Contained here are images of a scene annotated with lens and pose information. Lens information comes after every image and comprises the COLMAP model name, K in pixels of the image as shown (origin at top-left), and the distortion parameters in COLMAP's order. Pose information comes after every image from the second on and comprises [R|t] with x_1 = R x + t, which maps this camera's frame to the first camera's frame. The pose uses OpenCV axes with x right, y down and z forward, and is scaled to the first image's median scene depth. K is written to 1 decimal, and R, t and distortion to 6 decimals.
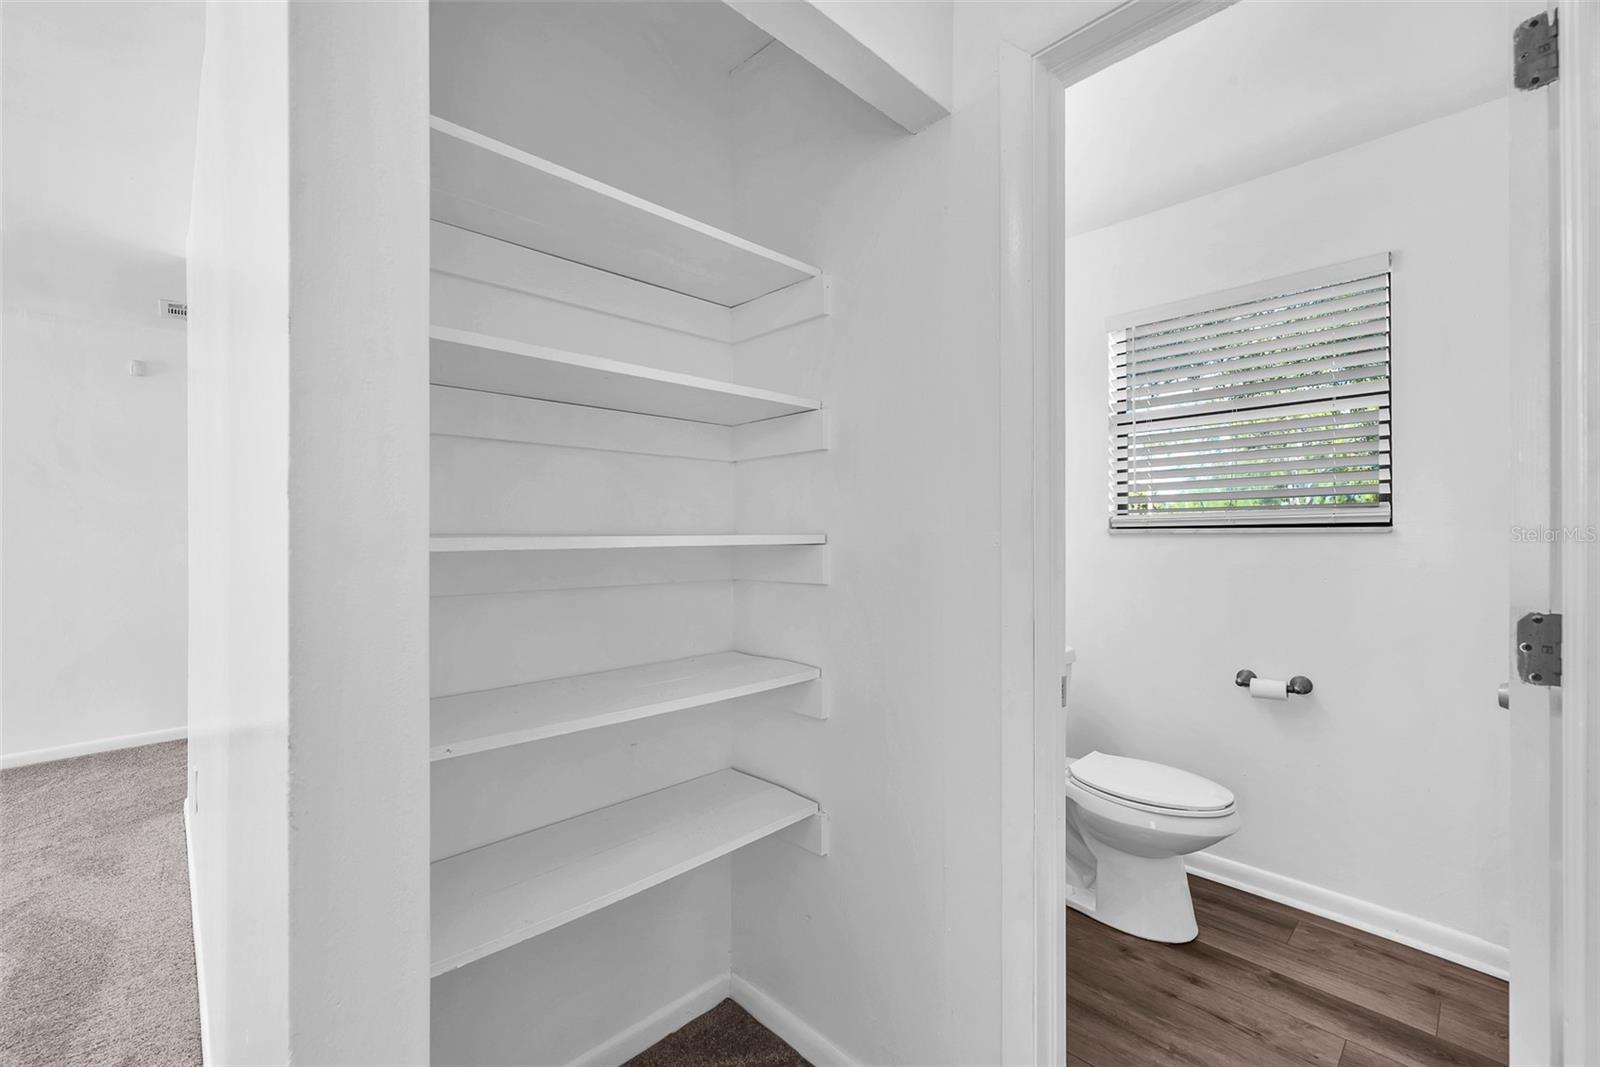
lens RADIAL K [[668.1, 0, 799.0], [0, 668.1, 527.1], [0, 0, 1]] dist [-0.001108, -0.000254]
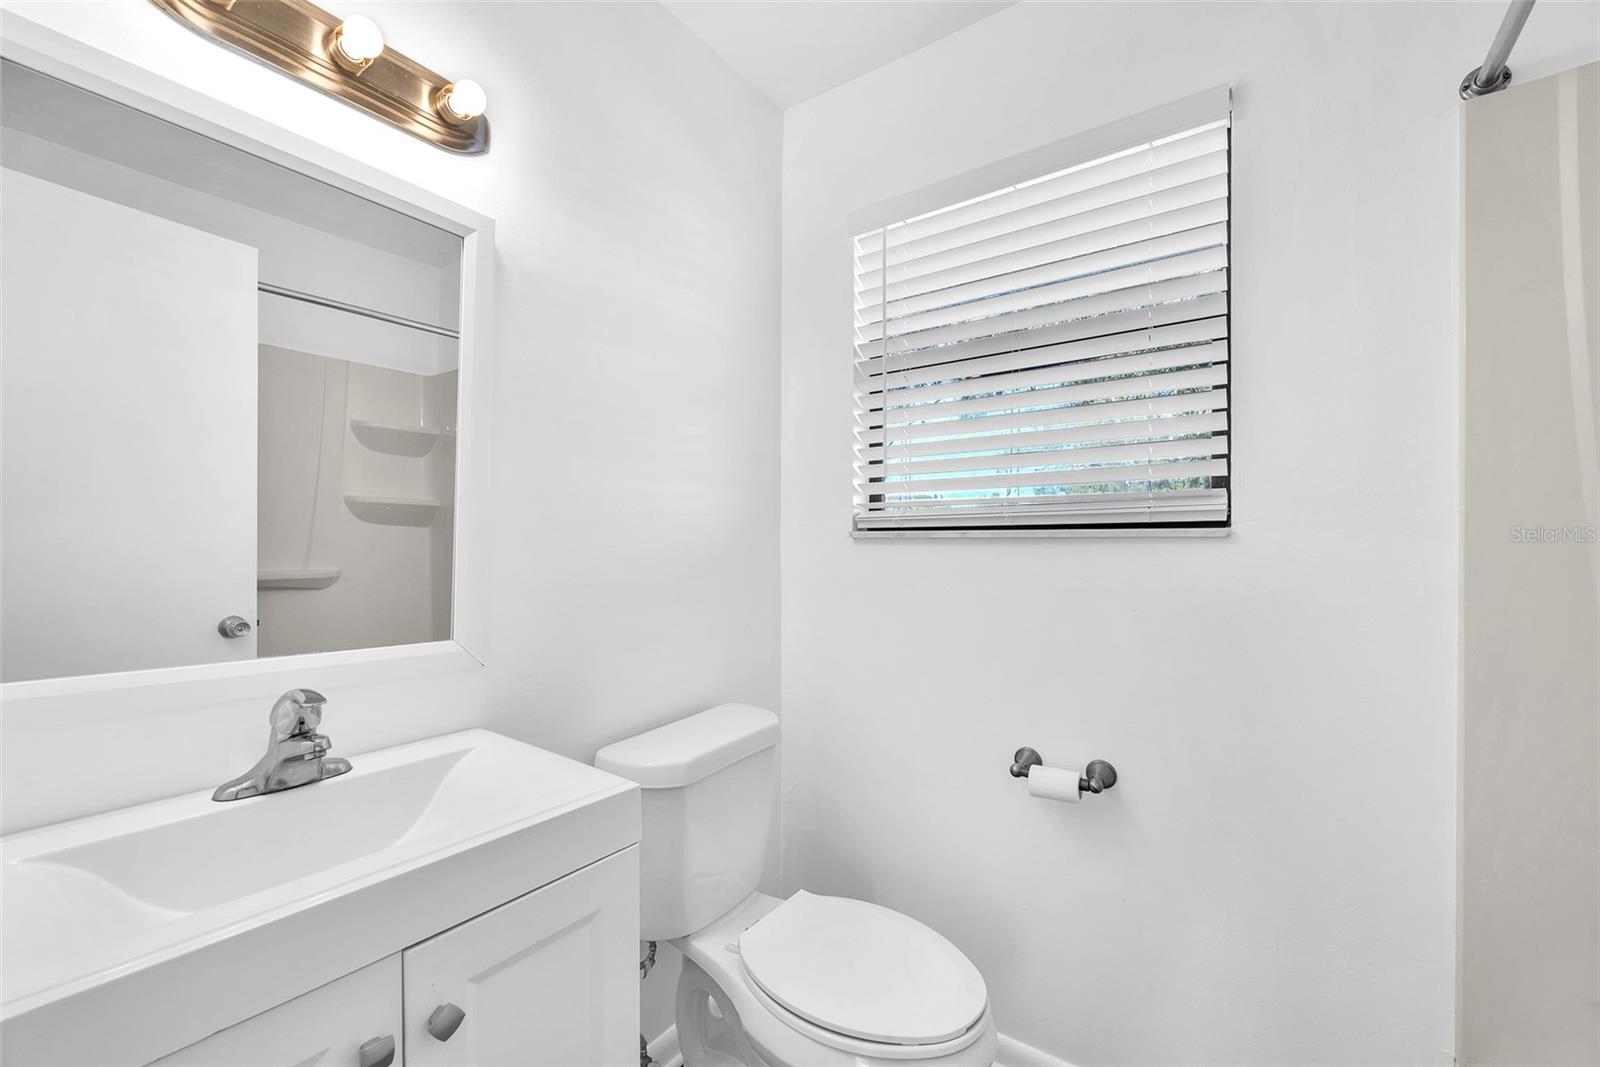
lens RADIAL K [[668.1, 0, 802.1], [0, 668.1, 540.5], [0, 0, 1]] dist [-0.001108, -0.000254]
pose [[0.984563, -0.007085, 0.174885, 0.344550], [0.003246, 0.999748, 0.022227, -0.003426], [-0.174999, -0.021316, 0.984338, 0.406843]]
